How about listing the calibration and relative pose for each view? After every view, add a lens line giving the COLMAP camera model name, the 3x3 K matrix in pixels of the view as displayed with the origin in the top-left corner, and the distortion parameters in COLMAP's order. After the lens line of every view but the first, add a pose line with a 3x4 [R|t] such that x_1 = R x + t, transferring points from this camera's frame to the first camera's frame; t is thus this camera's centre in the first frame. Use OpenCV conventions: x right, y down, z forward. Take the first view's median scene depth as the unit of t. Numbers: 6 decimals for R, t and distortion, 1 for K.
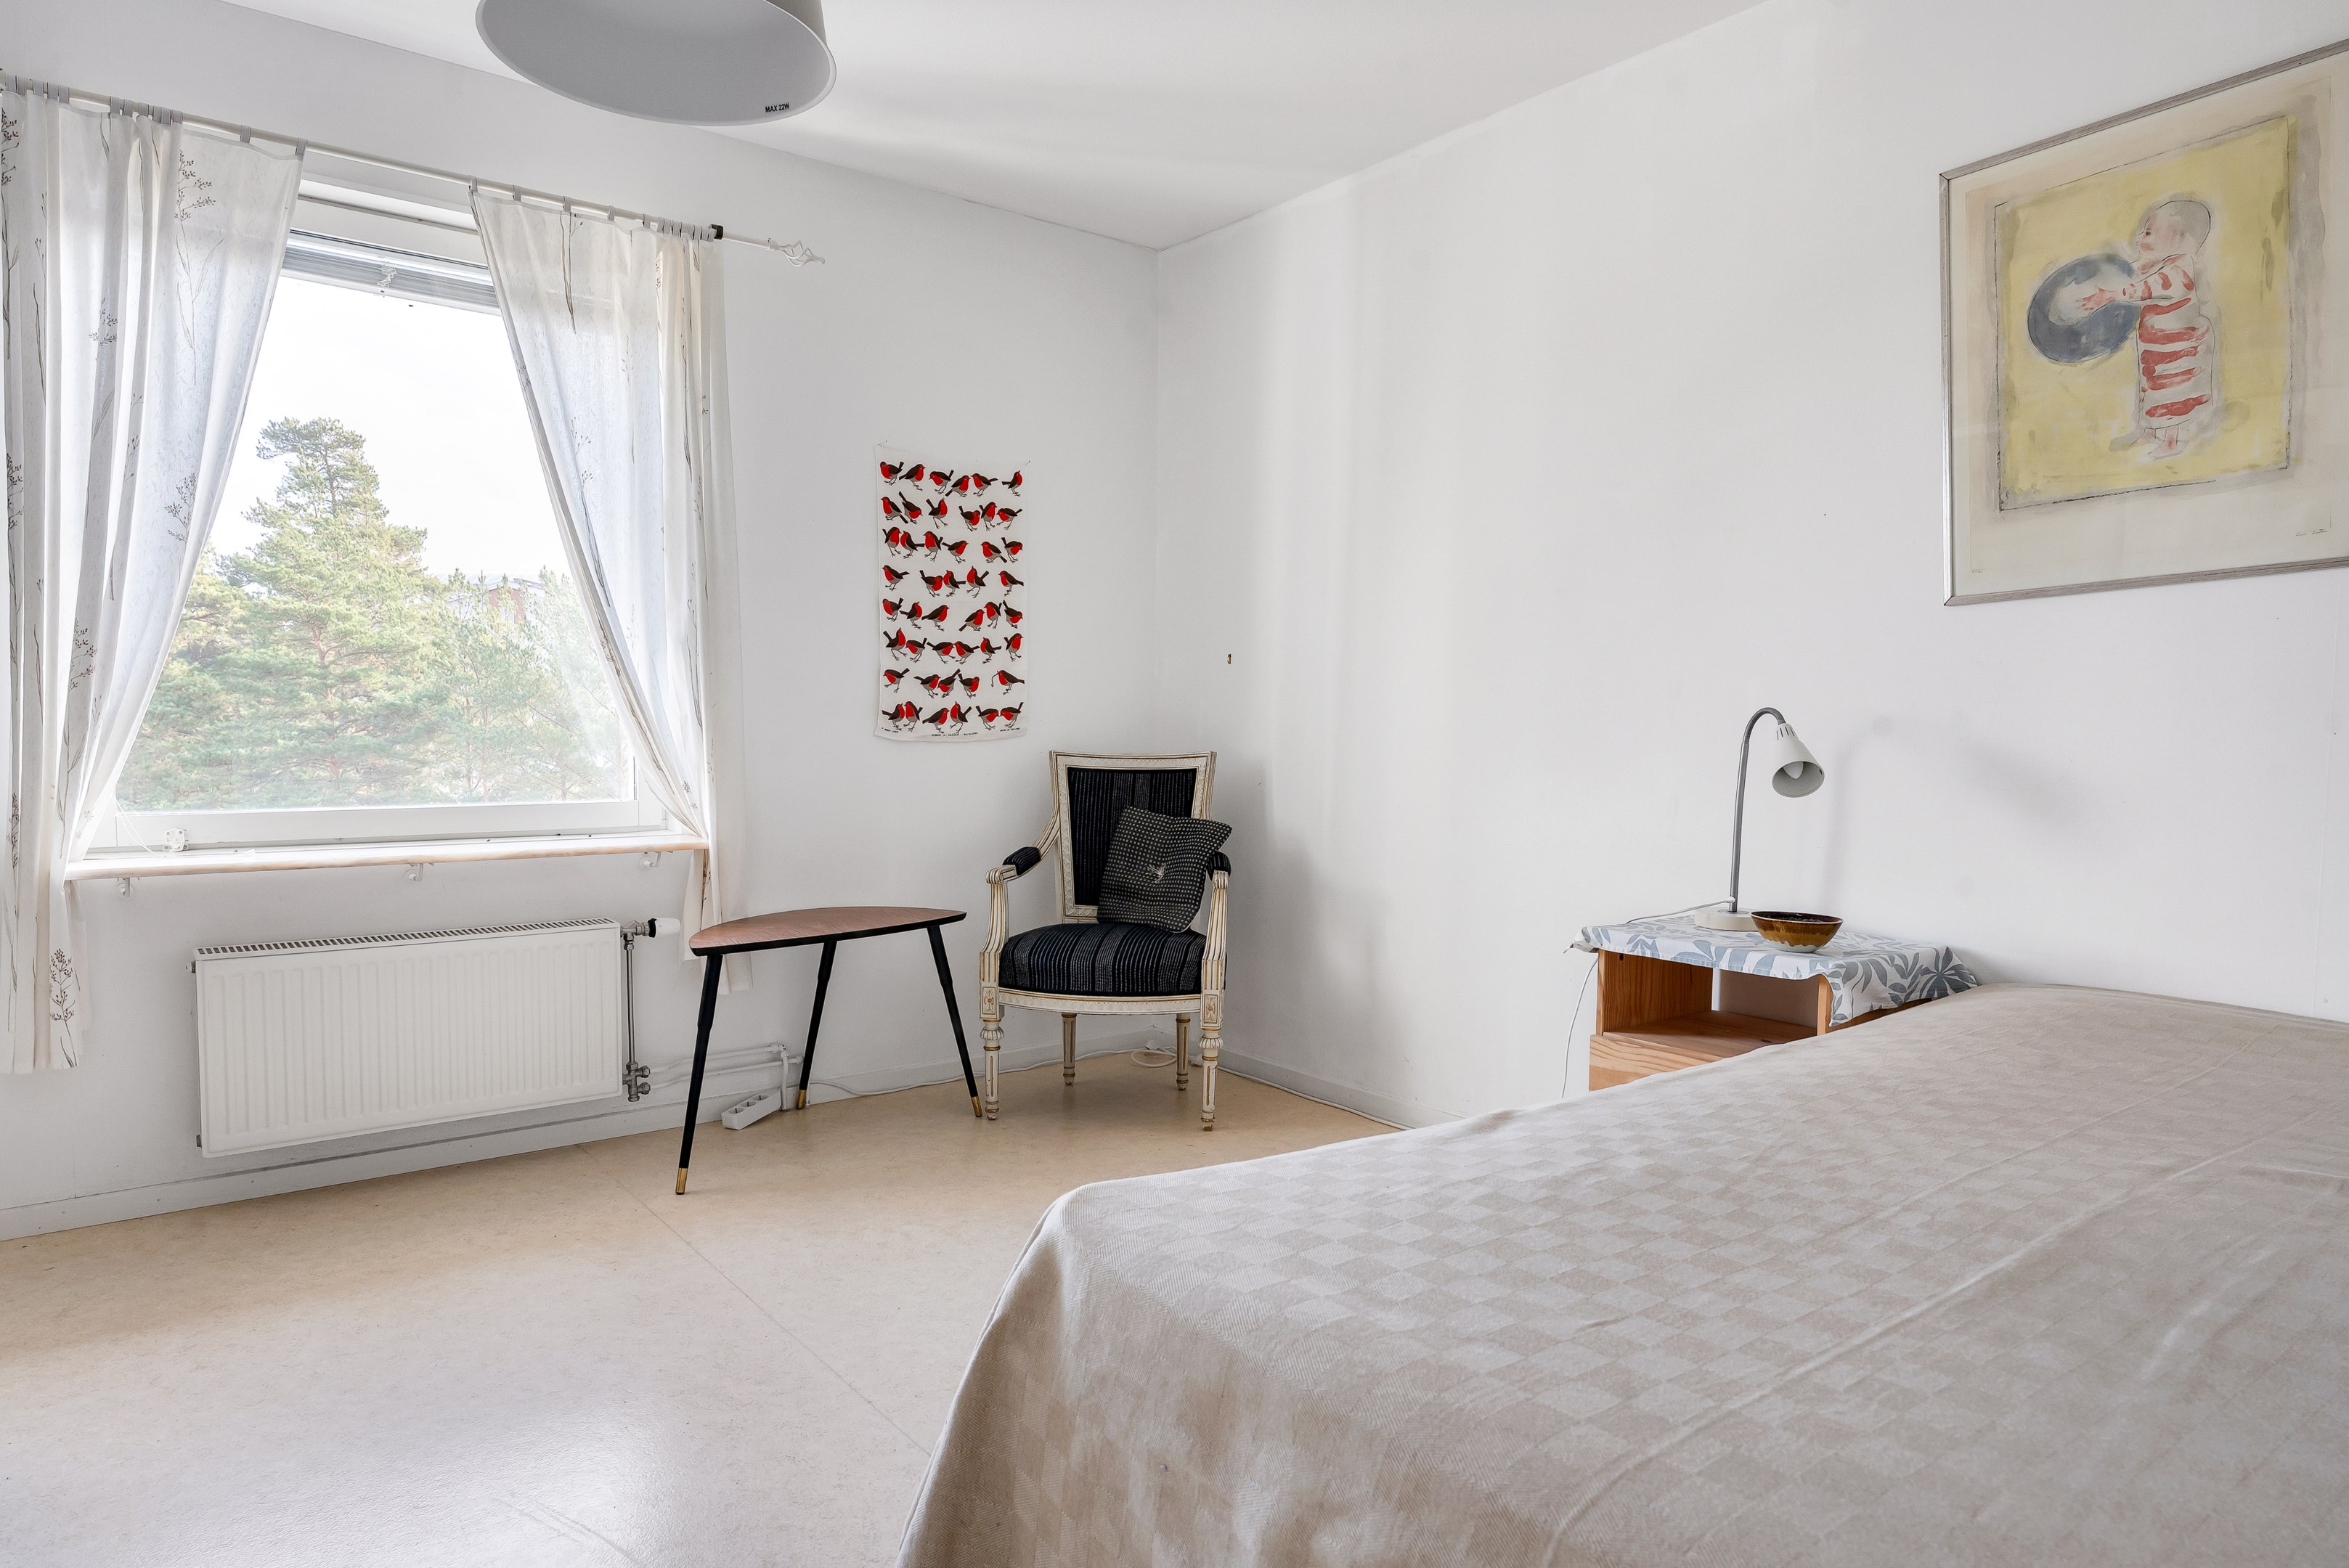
lens RADIAL K [[1460.8, 0, 1176.5], [0, 1460.8, 779.9], [0, 0, 1]] dist [-0.000127, 0.000000]
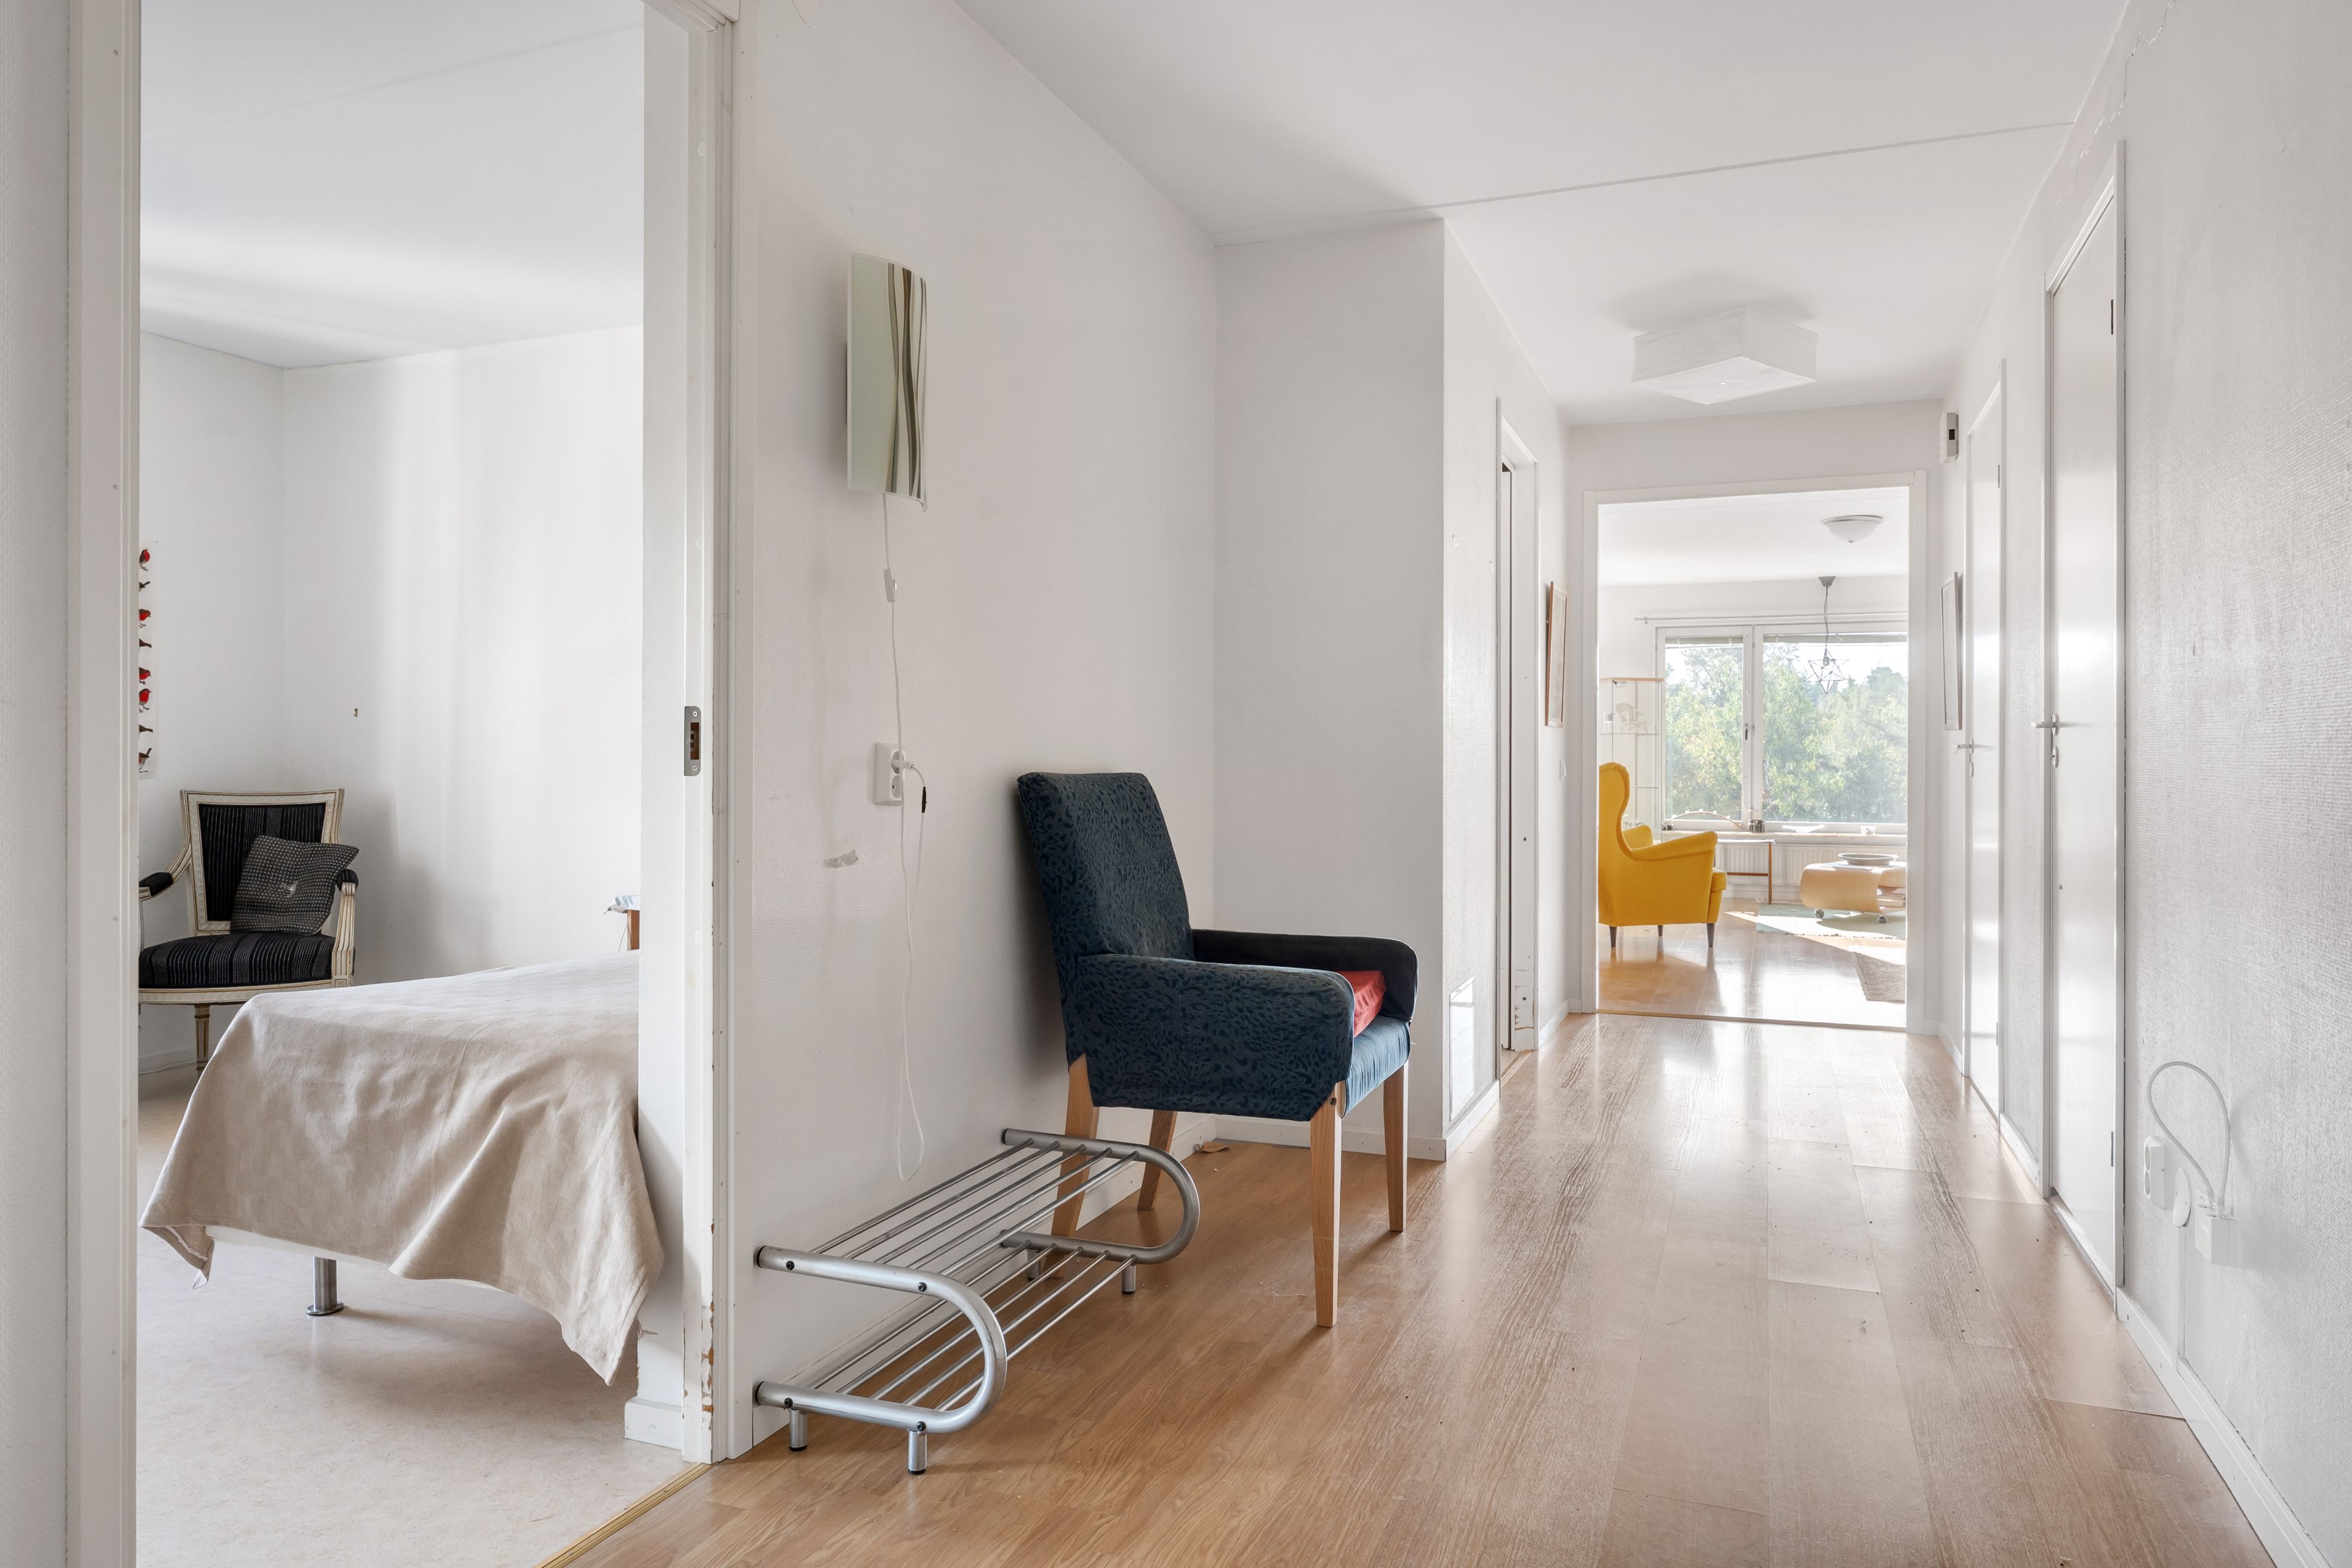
lens RADIAL K [[1522.8, 0, 1178.7], [0, 1522.8, 765.1], [0, 0, 1]] dist [0.006029, 0.000676]
pose [[0.866243, -0.007372, 0.499569, -0.005657], [0.025921, 0.999208, -0.030201, 0.018407], [-0.498951, 0.039111, 0.865747, -0.471704]]
